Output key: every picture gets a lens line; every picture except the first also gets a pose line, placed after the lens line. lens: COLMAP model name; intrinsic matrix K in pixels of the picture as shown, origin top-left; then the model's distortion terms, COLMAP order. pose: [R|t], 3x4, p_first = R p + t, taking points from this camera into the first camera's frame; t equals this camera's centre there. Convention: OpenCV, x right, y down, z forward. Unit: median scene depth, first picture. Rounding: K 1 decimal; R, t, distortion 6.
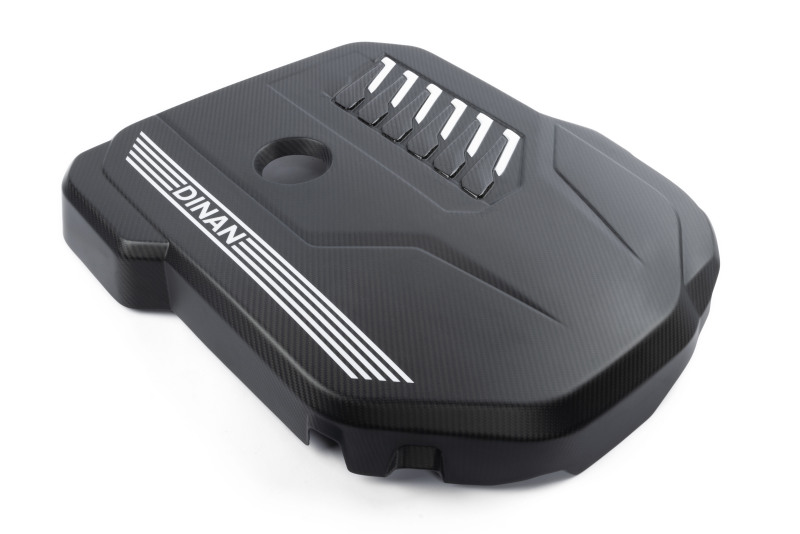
lens RADIAL K [[692.1, 0, 400.0], [0, 692.1, 267.0], [0, 0, 1]] dist [0.015966, 0.005134]
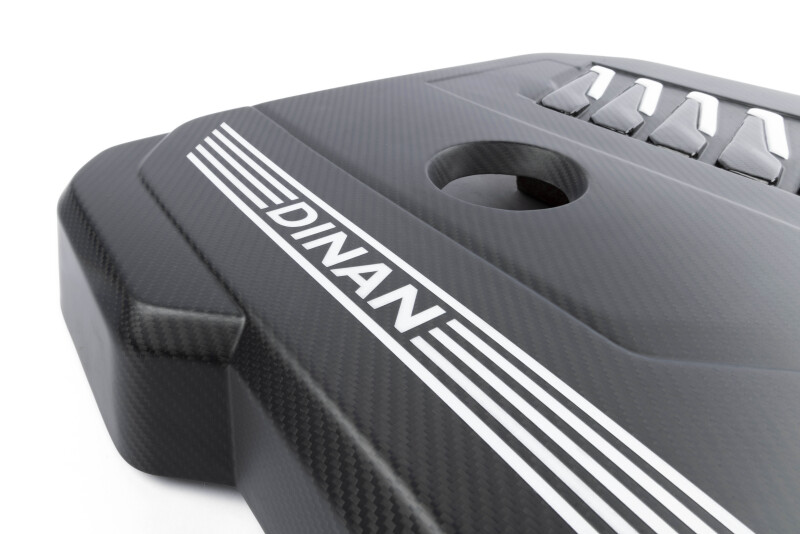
lens RADIAL K [[549.5, 0, 400.0], [0, 549.5, 267.0], [0, 0, 1]] dist [-0.008448, 0.000592]
pose [[0.995843, 0.065322, -0.063476, -0.212135], [-0.074276, 0.985763, -0.150844, -0.021171], [0.052719, 0.154932, 0.986518, 0.644067]]
